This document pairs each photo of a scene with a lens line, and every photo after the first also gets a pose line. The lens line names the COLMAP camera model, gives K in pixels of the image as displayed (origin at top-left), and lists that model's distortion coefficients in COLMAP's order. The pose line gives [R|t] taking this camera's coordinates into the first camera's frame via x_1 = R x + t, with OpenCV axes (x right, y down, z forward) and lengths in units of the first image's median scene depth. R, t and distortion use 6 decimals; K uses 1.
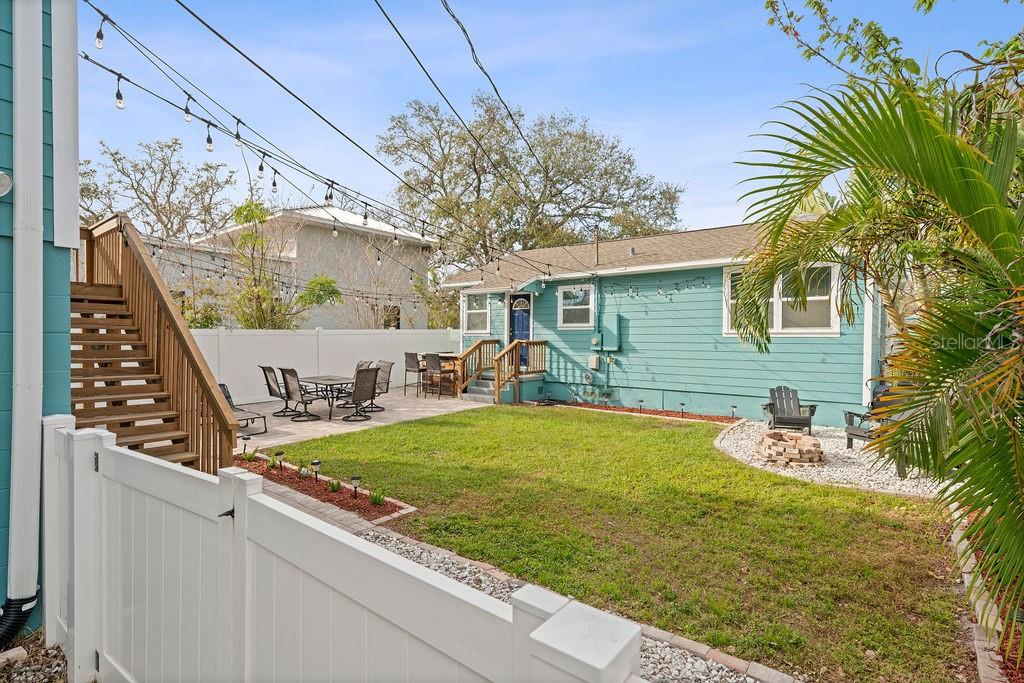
lens RADIAL K [[481.6, 0, 509.5], [0, 481.6, 341.6], [0, 0, 1]] dist [0.011689, -0.000071]
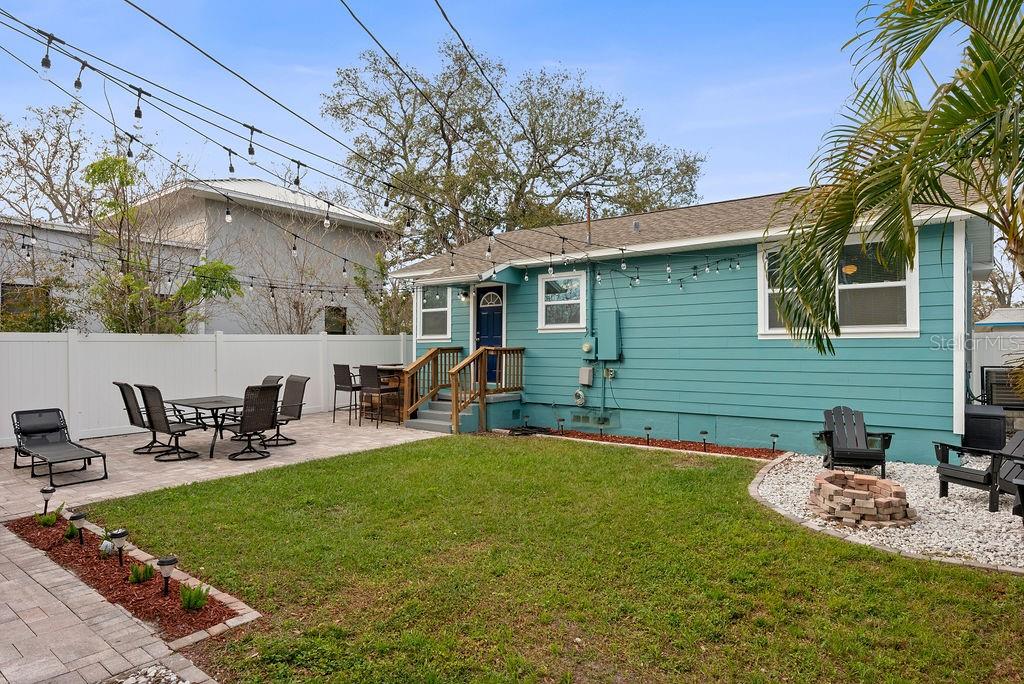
lens RADIAL K [[573.1, 0, 513.2], [0, 573.1, 343.3], [0, 0, 1]] dist [0.005712, -0.000156]
pose [[0.999852, -0.004083, 0.016713, 0.048331], [0.004442, 0.999759, -0.021515, 0.010830], [-0.016621, 0.021586, 0.999629, 0.117801]]
